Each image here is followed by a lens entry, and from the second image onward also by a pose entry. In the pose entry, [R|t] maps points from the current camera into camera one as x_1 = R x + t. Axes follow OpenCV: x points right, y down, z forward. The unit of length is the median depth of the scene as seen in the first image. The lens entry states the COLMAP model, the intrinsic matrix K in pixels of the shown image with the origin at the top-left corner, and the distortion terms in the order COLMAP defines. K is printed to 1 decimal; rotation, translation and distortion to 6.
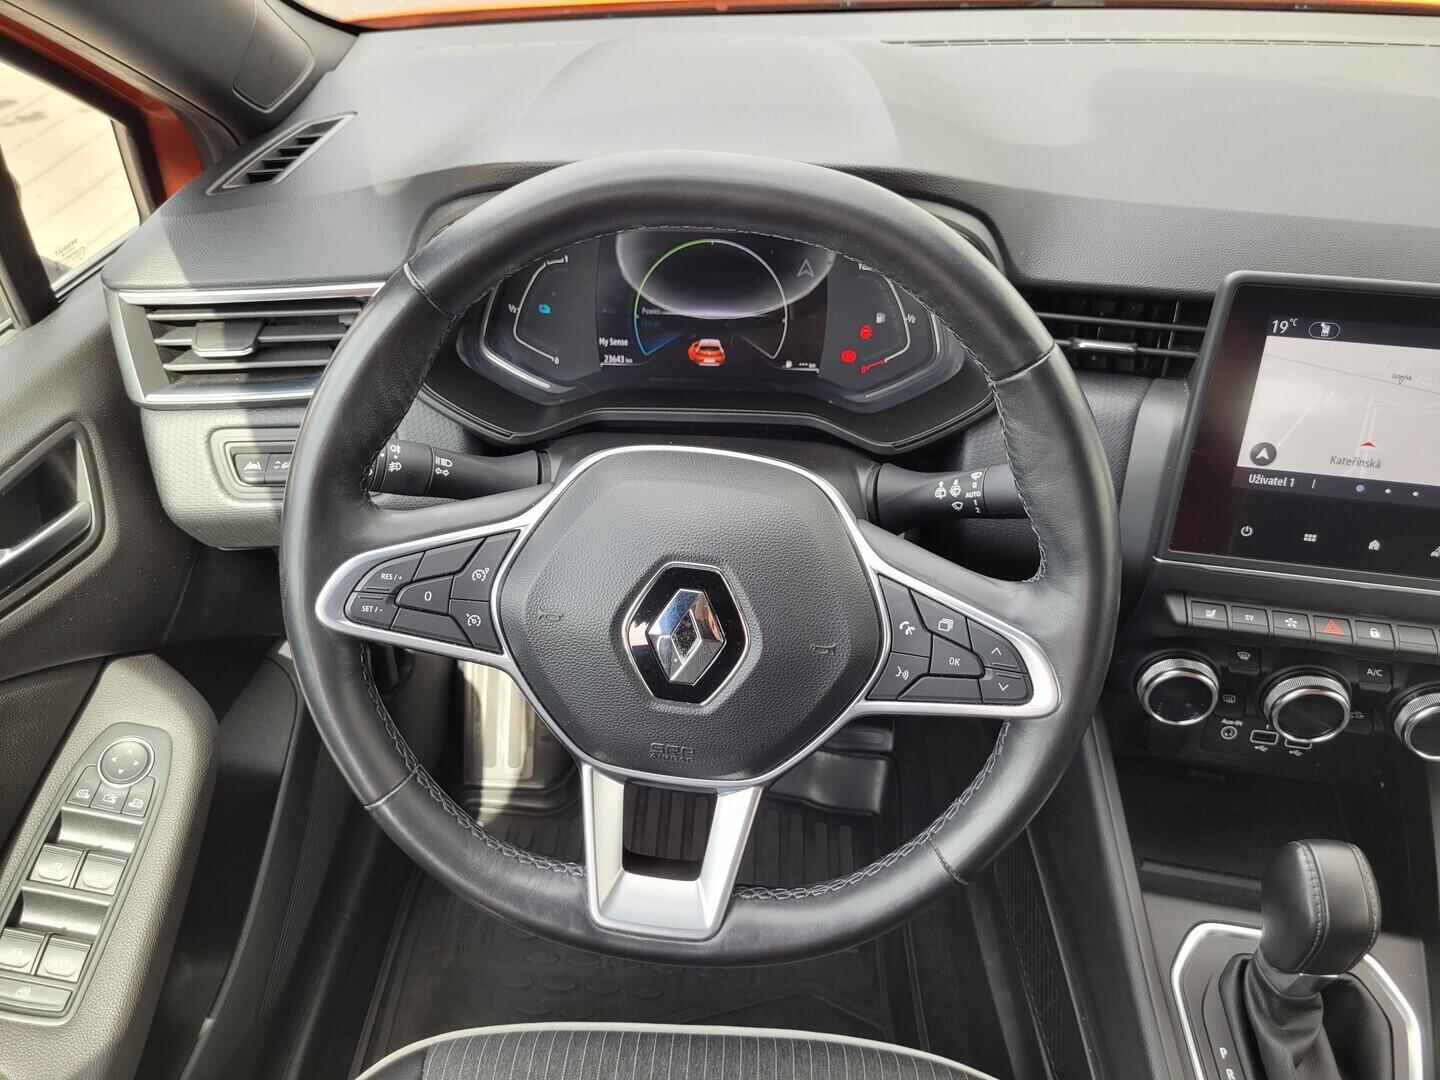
lens RADIAL K [[1110.3, 0, 702.0], [0, 1110.3, 523.7], [0, 0, 1]] dist [0.011935, 0.003107]
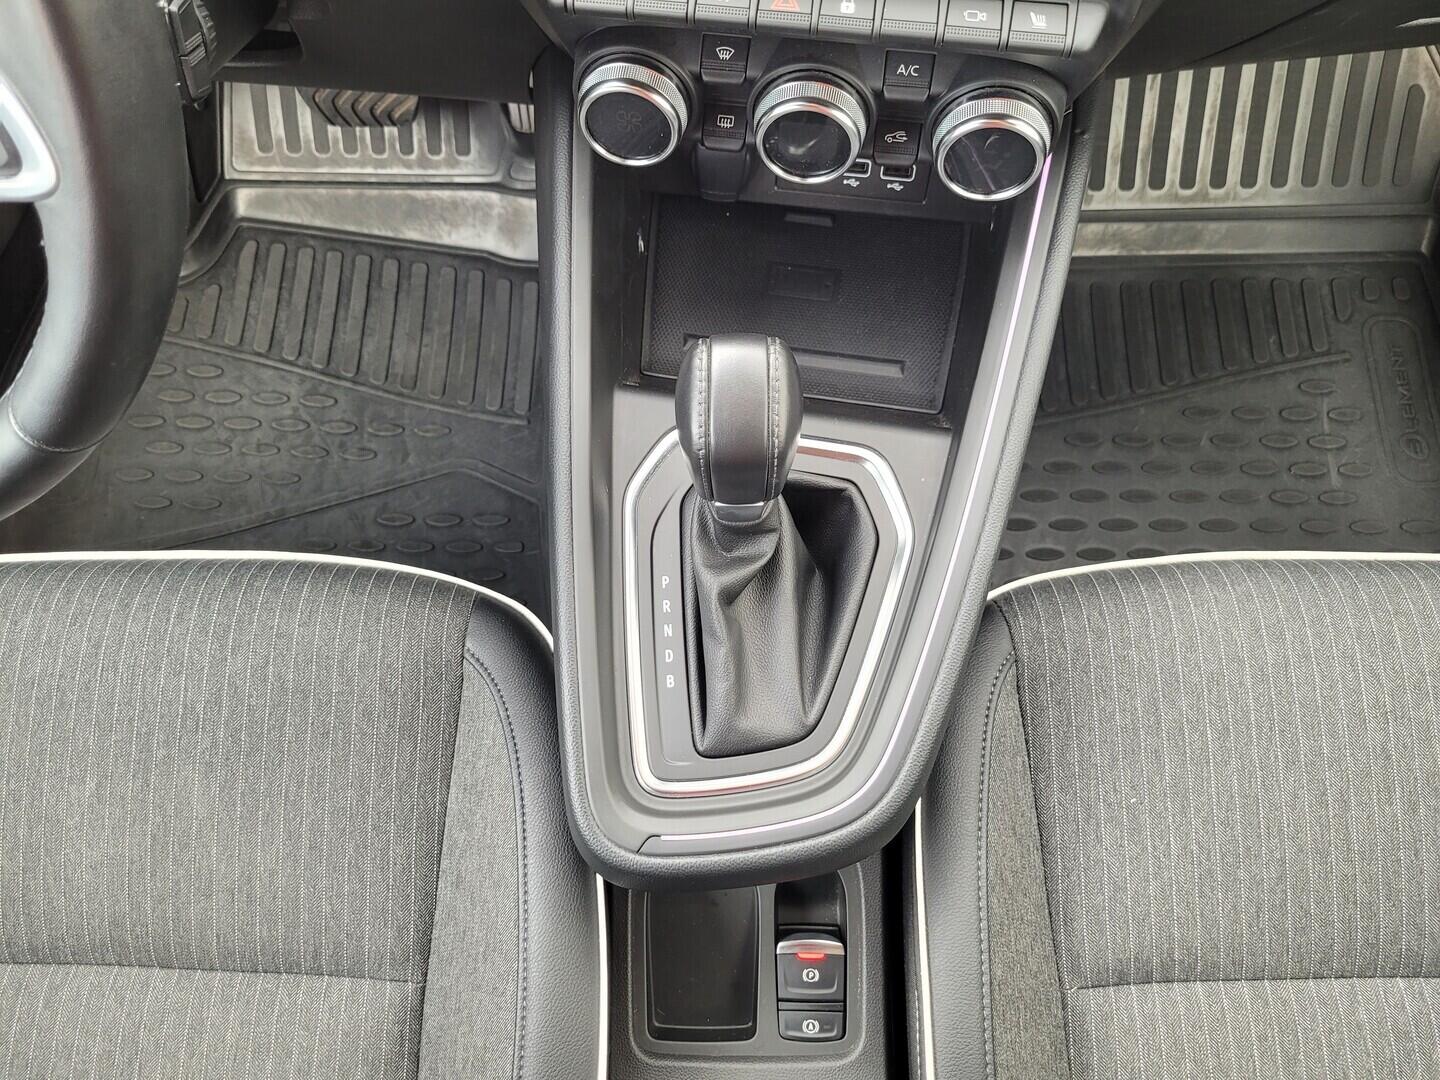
lens RADIAL K [[1102.8, 0, 714.7], [0, 1102.8, 529.0], [0, 0, 1]] dist [0.022919, -0.013787]
pose [[0.998953, -0.045417, -0.005467, 0.479213], [0.042164, 0.867811, 0.495102, 0.040111], [-0.017742, -0.494814, 0.868818, 0.299848]]
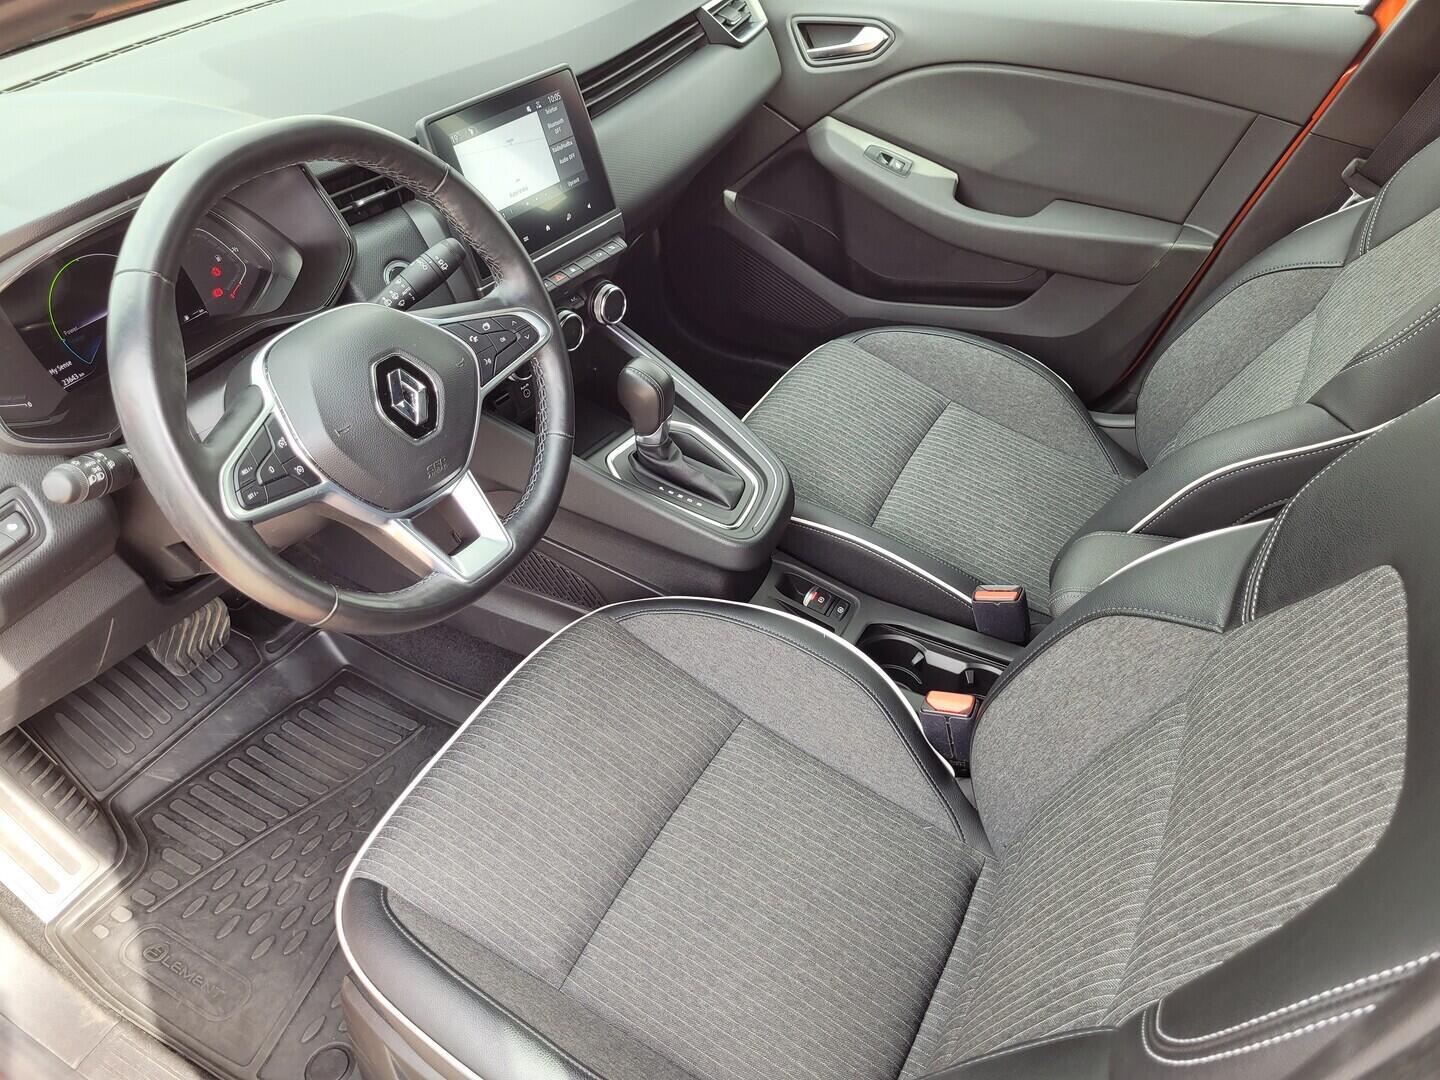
lens RADIAL K [[1102.8, 0, 714.7], [0, 1102.8, 529.0], [0, 0, 1]] dist [0.022919, -0.013787]
pose [[0.424341, -0.576214, 0.698507, -0.807843], [0.564848, 0.771361, 0.293169, 0.021135], [-0.707729, 0.270147, 0.652794, -0.267871]]
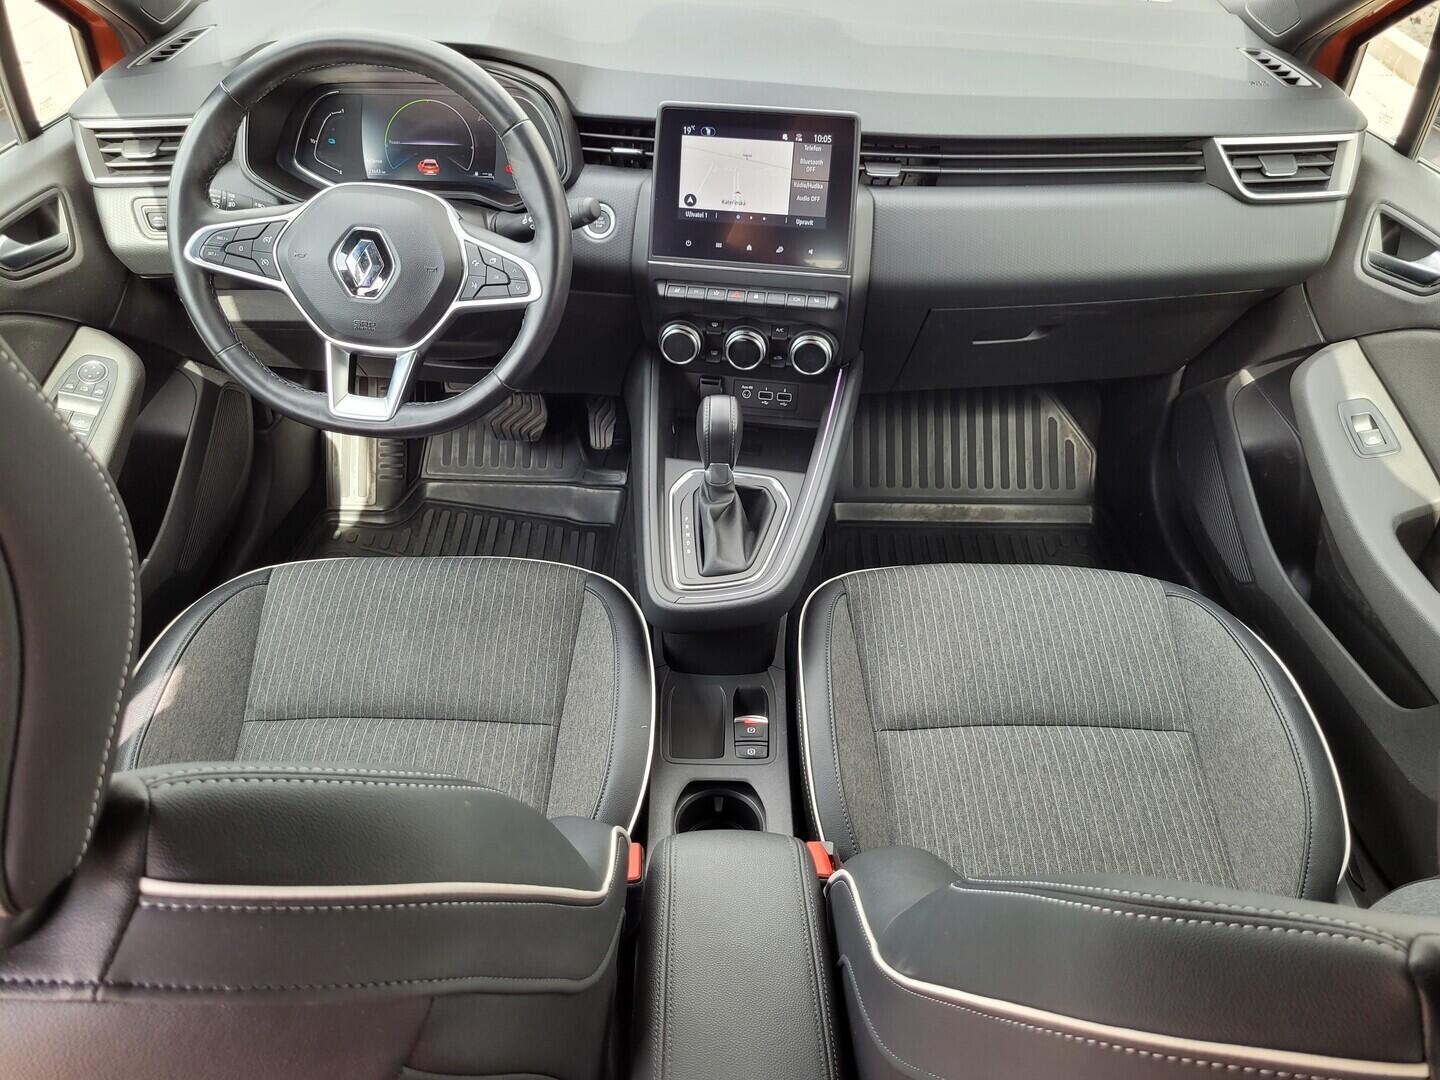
lens RADIAL K [[1102.8, 0, 714.7], [0, 1102.8, 529.0], [0, 0, 1]] dist [0.022919, -0.013787]
pose [[0.998613, -0.018187, 0.049415, 0.396182], [0.016782, 0.999447, 0.028696, 0.410651], [-0.049910, -0.027827, 0.998366, -0.848079]]
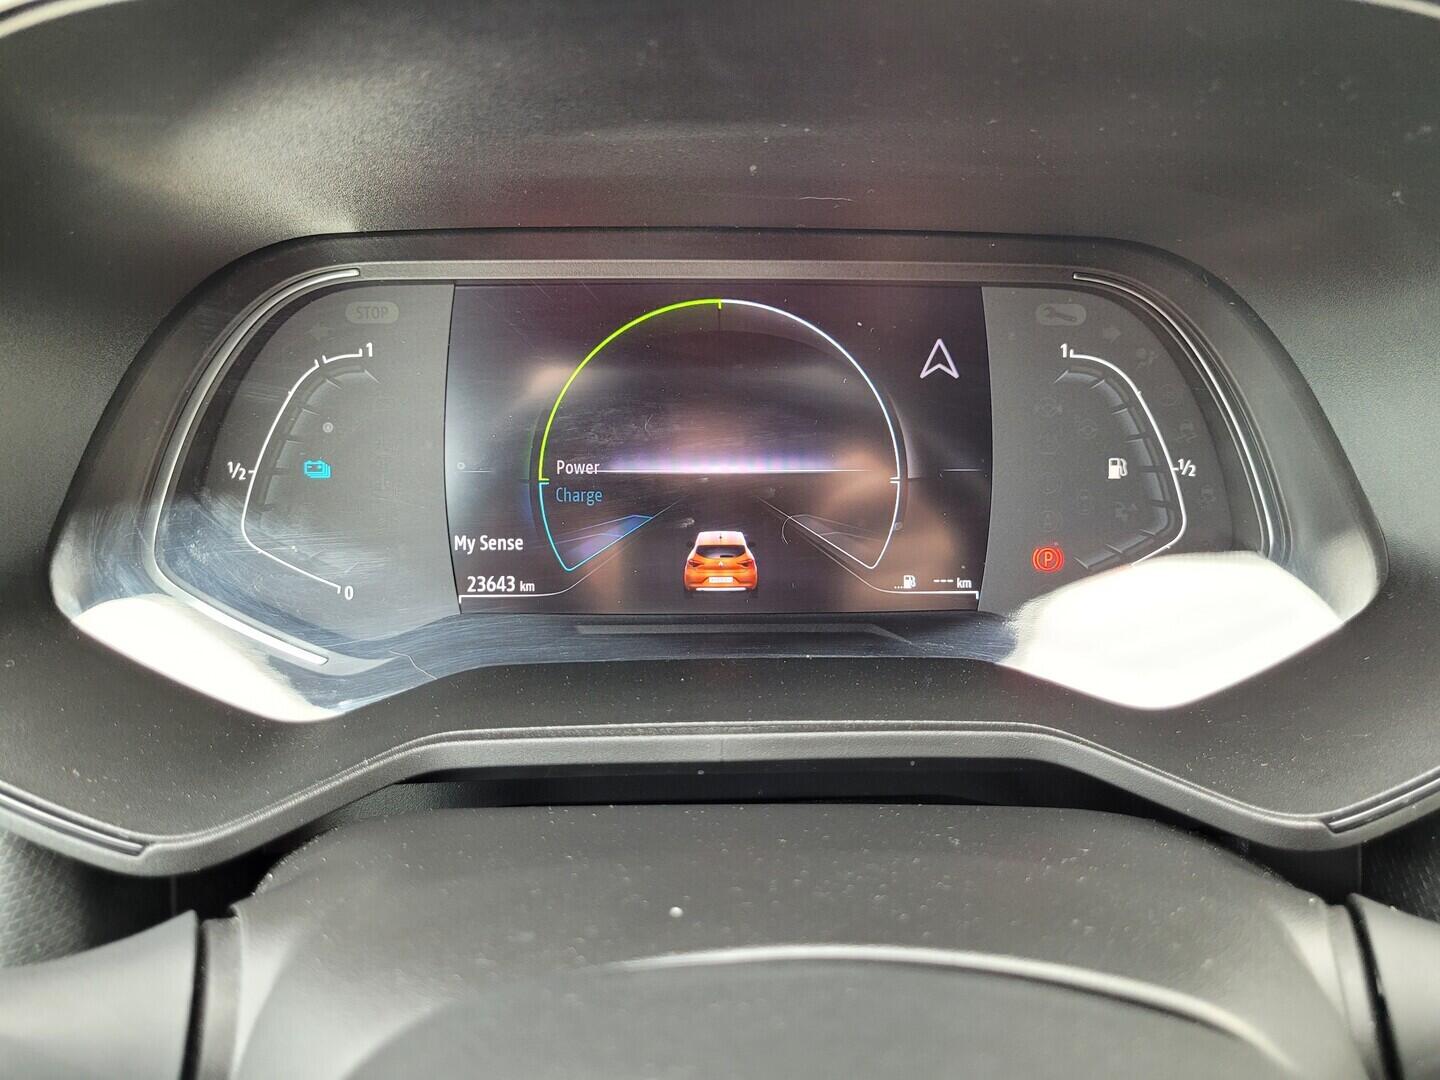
lens RADIAL K [[1110.3, 0, 702.0], [0, 1110.3, 523.7], [0, 0, 1]] dist [0.011935, 0.003107]
pose [[0.996540, -0.031154, 0.077054, -0.035968], [0.044088, 0.984055, -0.172314, -0.107727], [-0.070457, 0.175115, 0.982024, 0.658135]]
